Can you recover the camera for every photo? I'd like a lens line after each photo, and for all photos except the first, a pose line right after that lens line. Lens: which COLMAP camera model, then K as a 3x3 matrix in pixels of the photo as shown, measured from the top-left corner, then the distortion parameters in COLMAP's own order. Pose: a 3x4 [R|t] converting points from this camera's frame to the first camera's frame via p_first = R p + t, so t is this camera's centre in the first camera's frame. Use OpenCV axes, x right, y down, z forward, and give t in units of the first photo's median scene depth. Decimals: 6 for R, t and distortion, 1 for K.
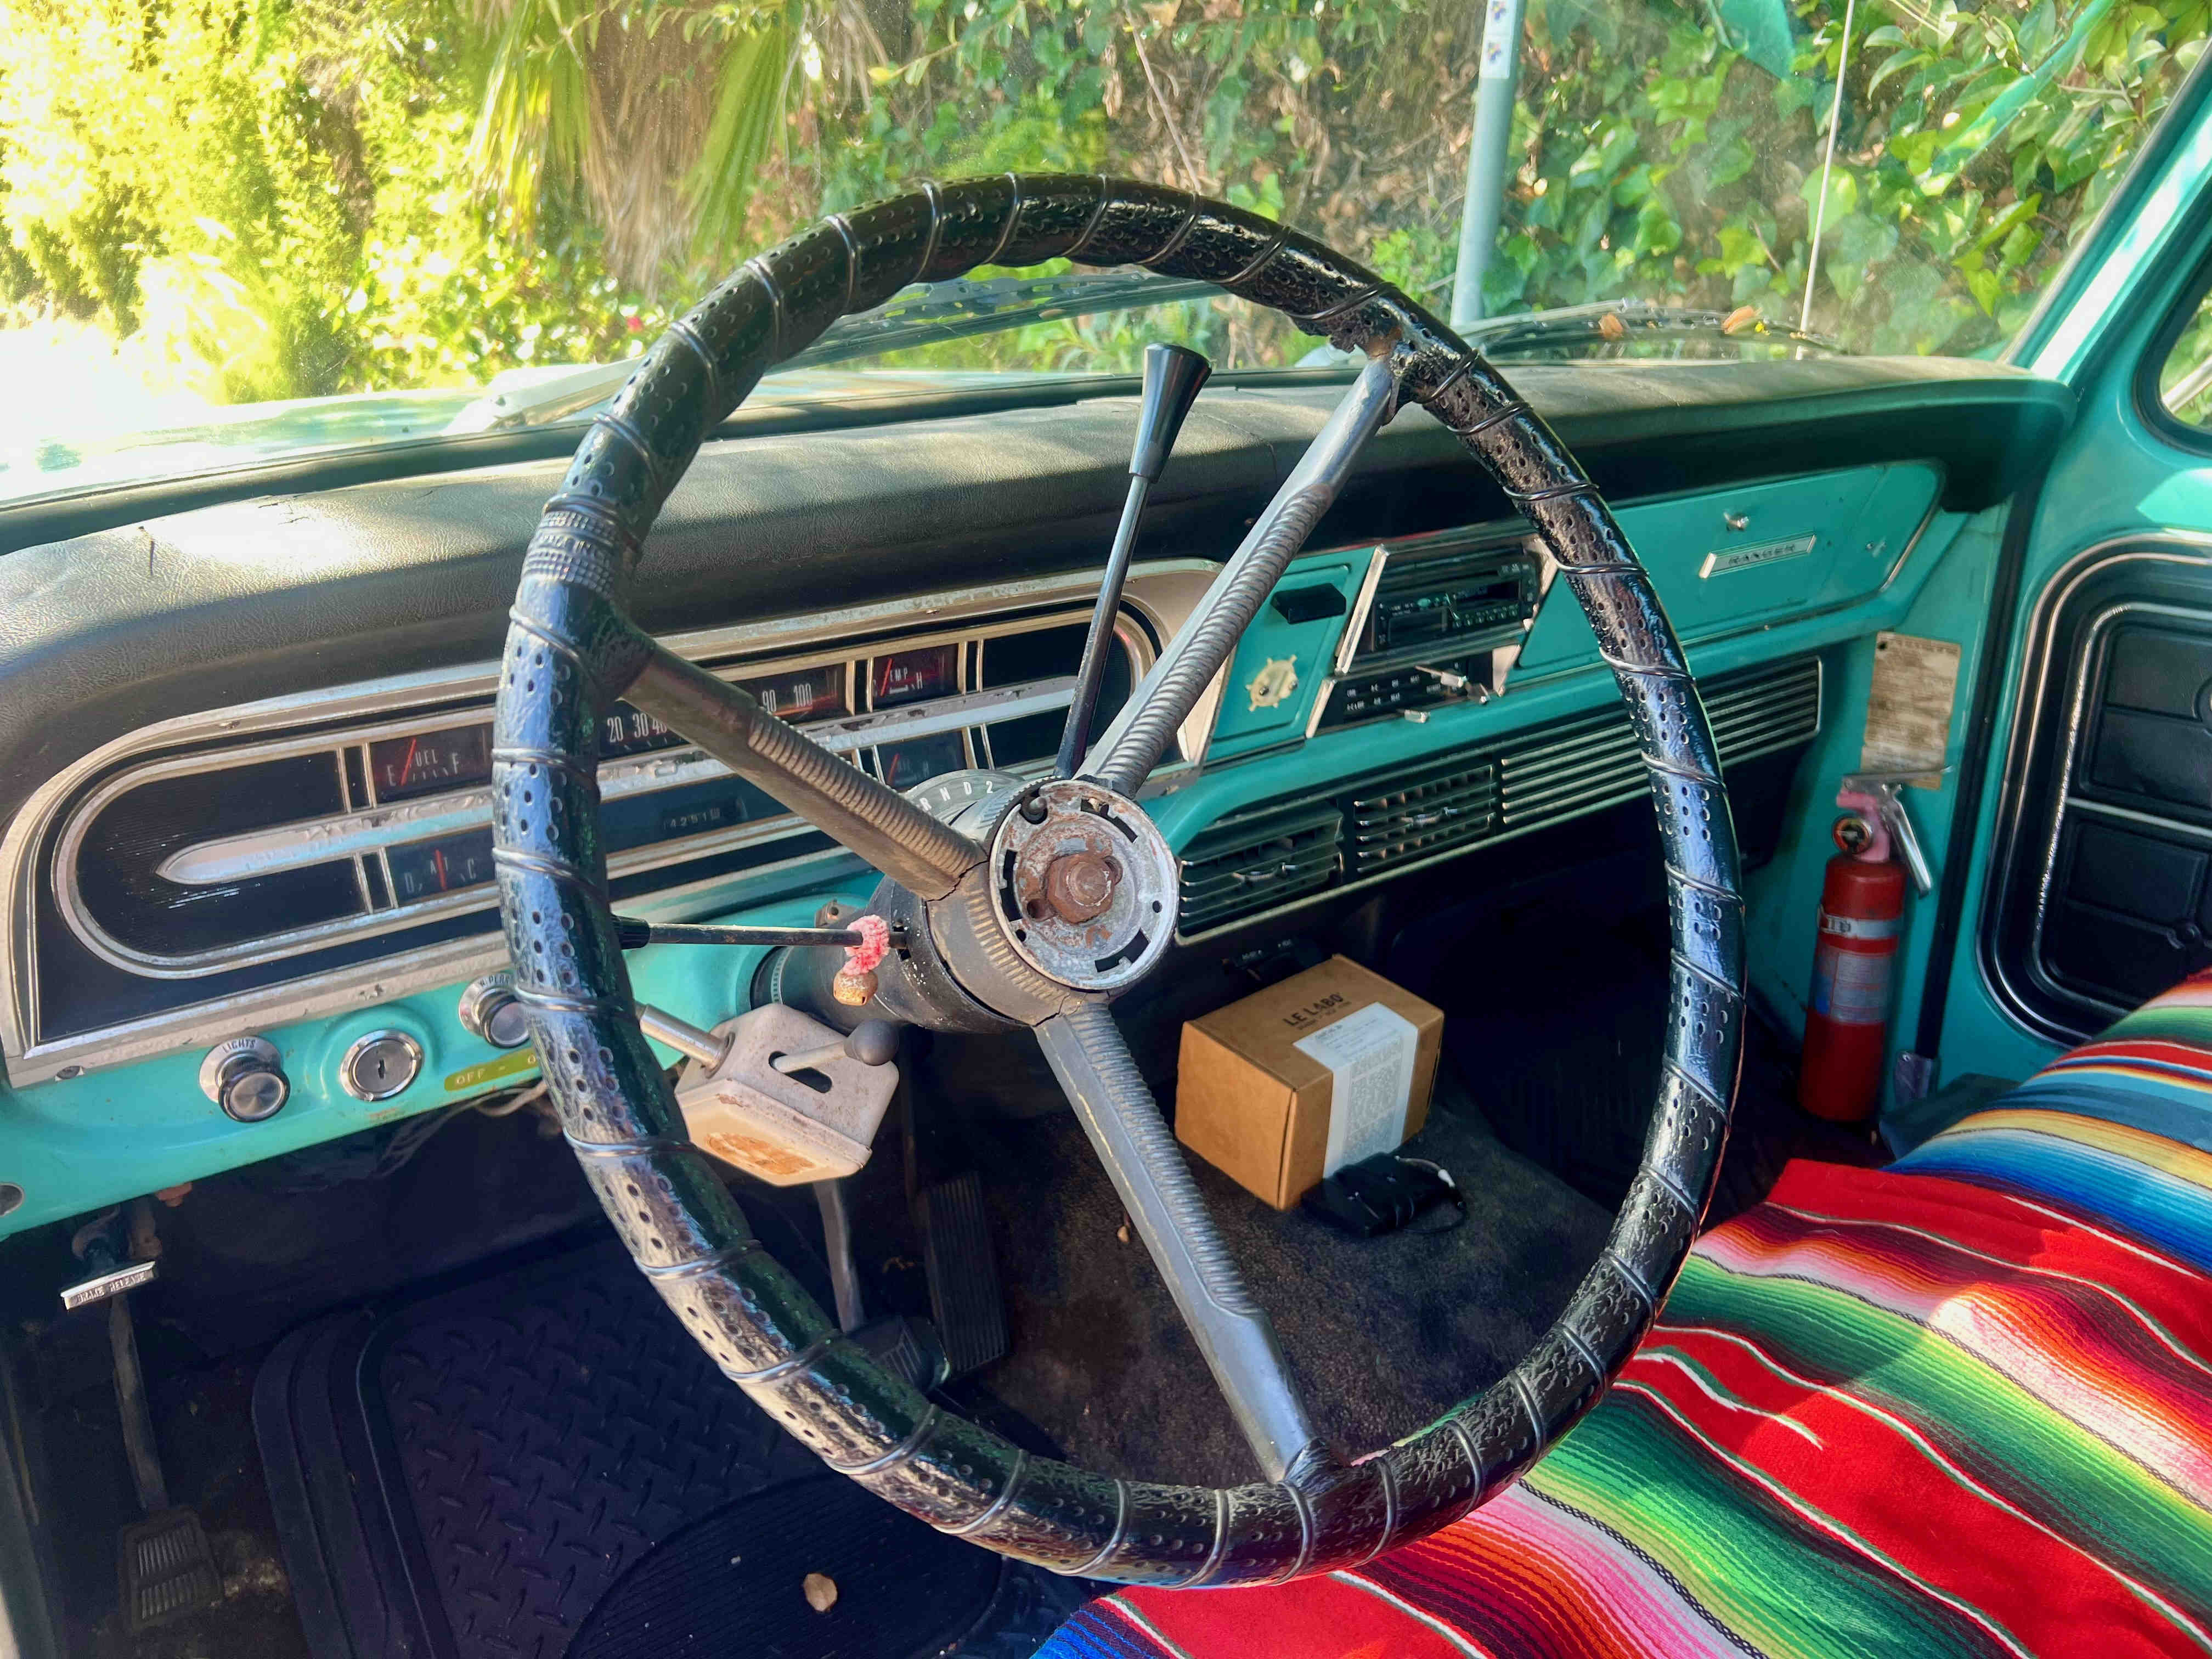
lens RADIAL K [[1588.7, 0, 1095.7], [0, 1588.7, 831.7], [0, 0, 1]] dist [-0.004349, 0.003359]
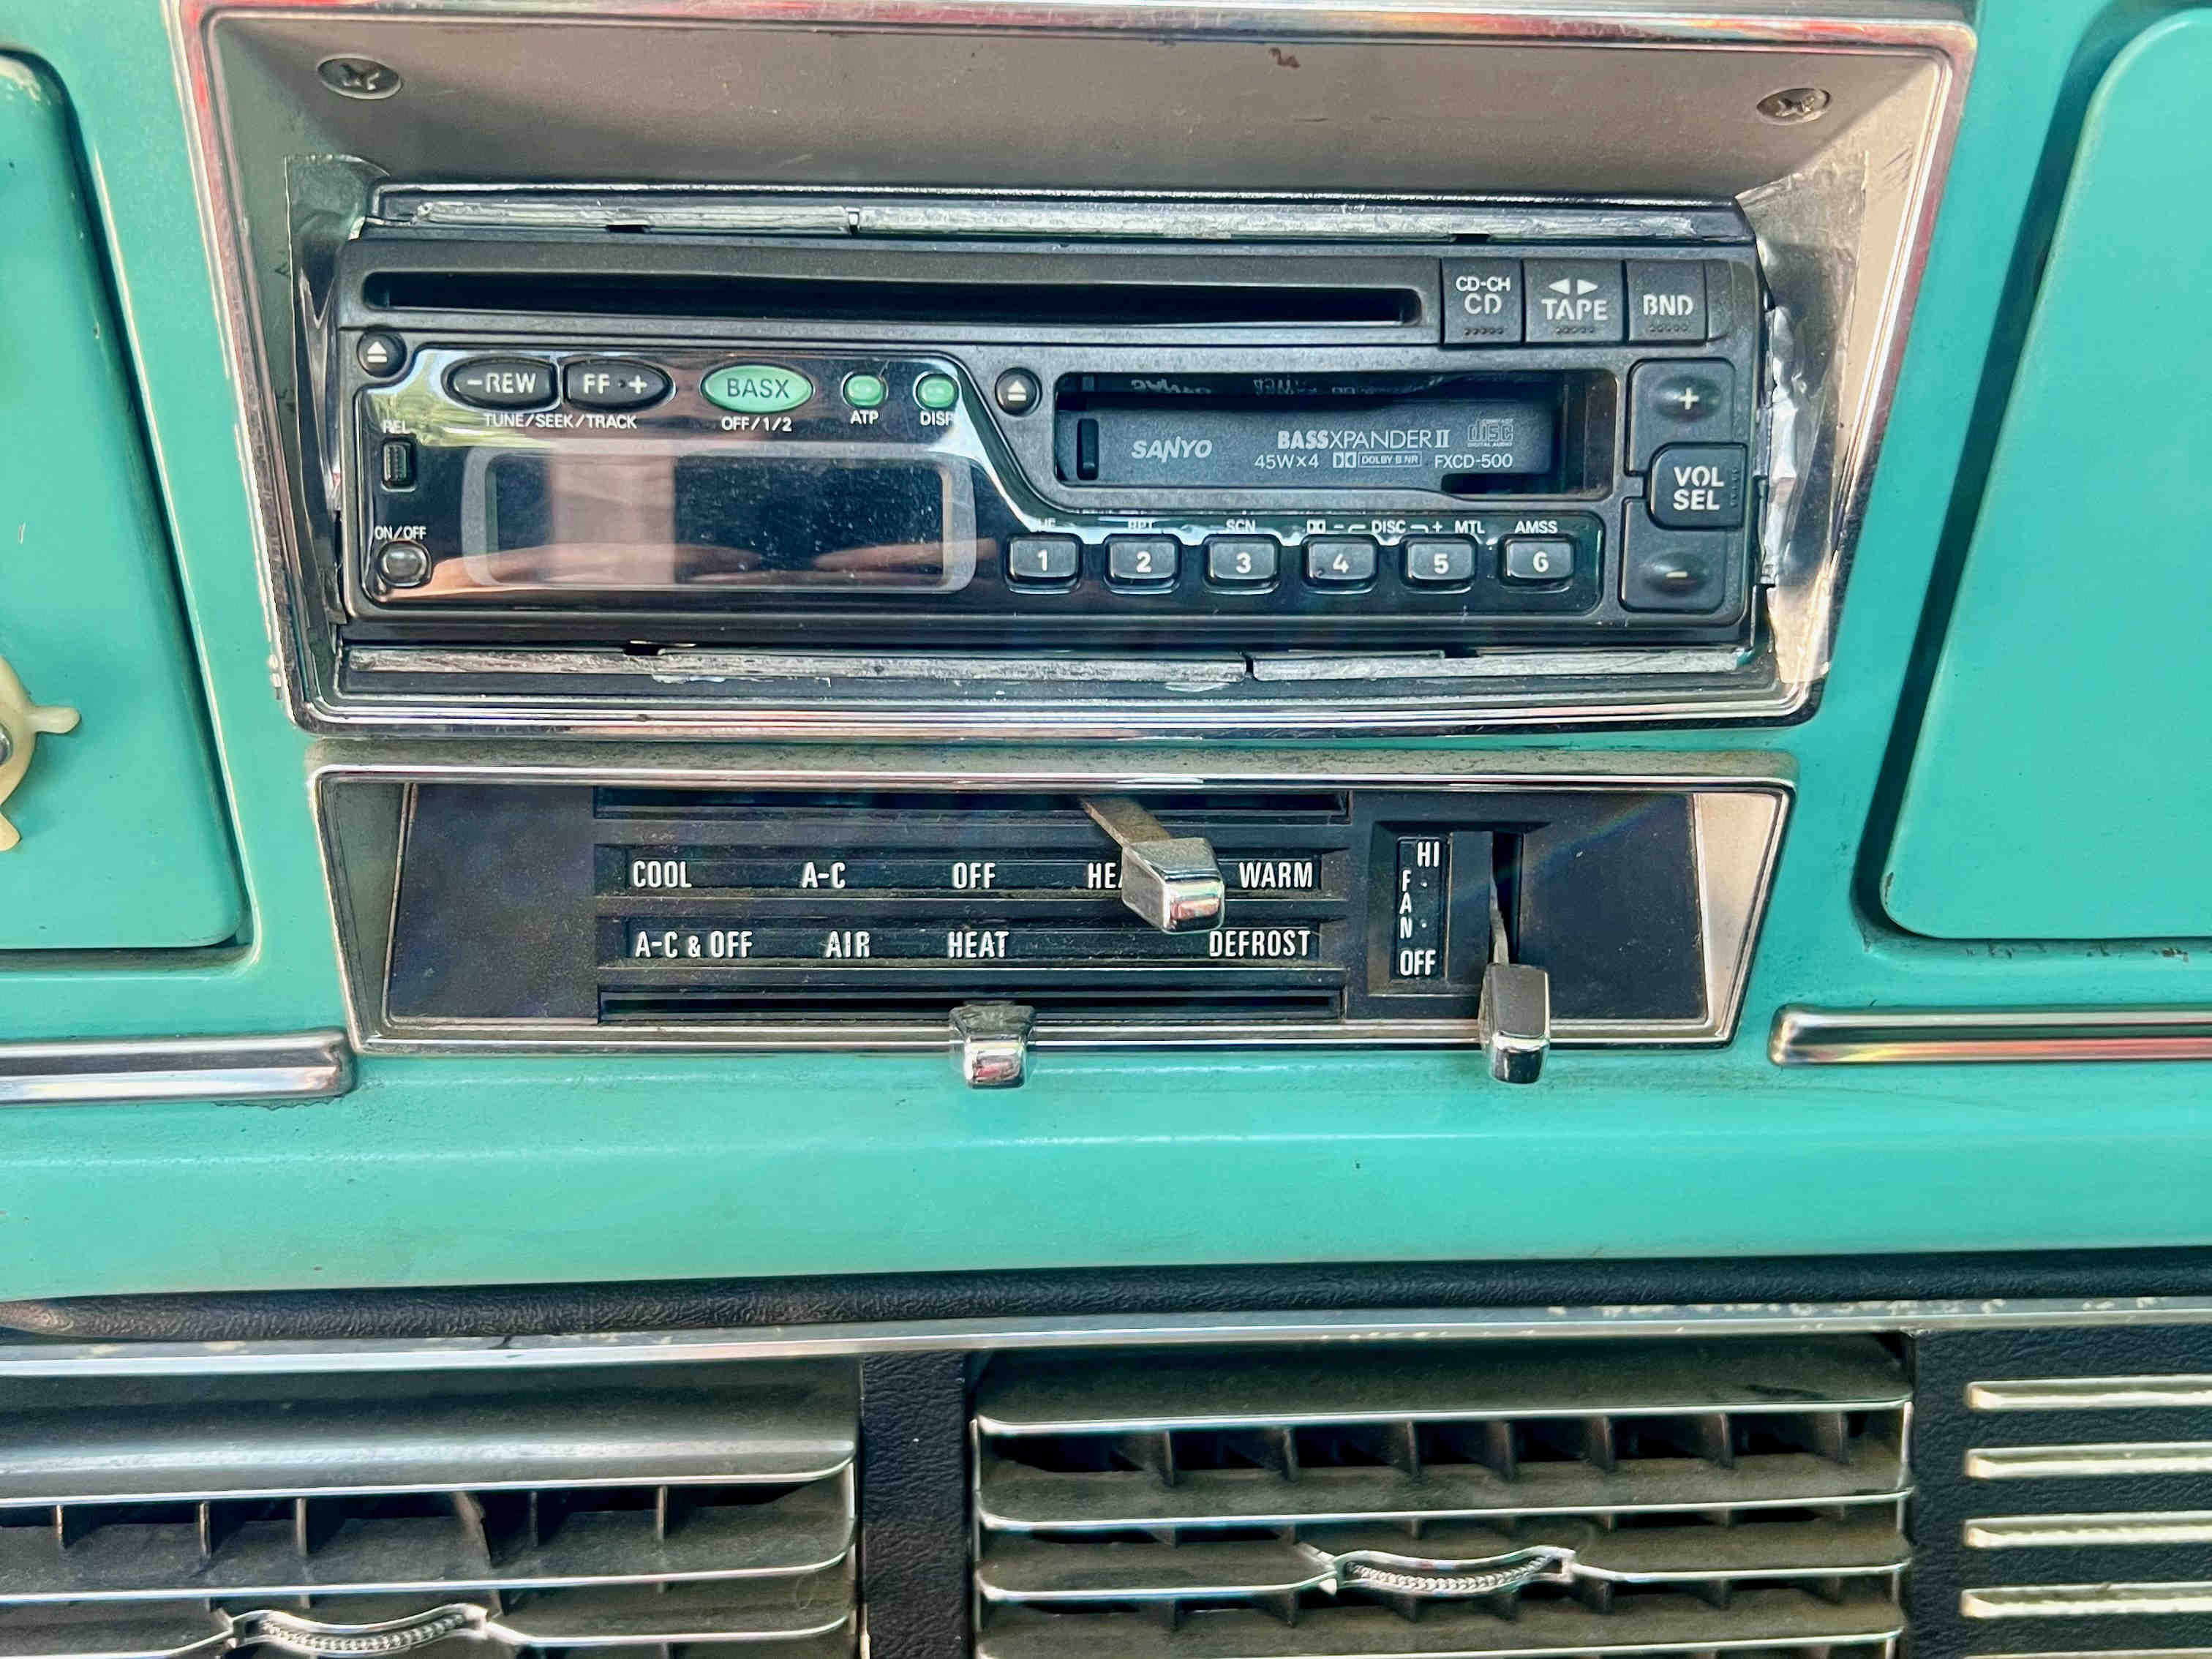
lens RADIAL K [[1588.7, 0, 1107.5], [0, 1588.7, 828.5], [0, 0, 1]] dist [-0.004349, 0.003359]
pose [[0.769168, 0.075940, -0.634519, 0.325265], [-0.202840, 0.970581, -0.129724, -0.073496], [0.606001, 0.228486, 0.761943, 0.815126]]
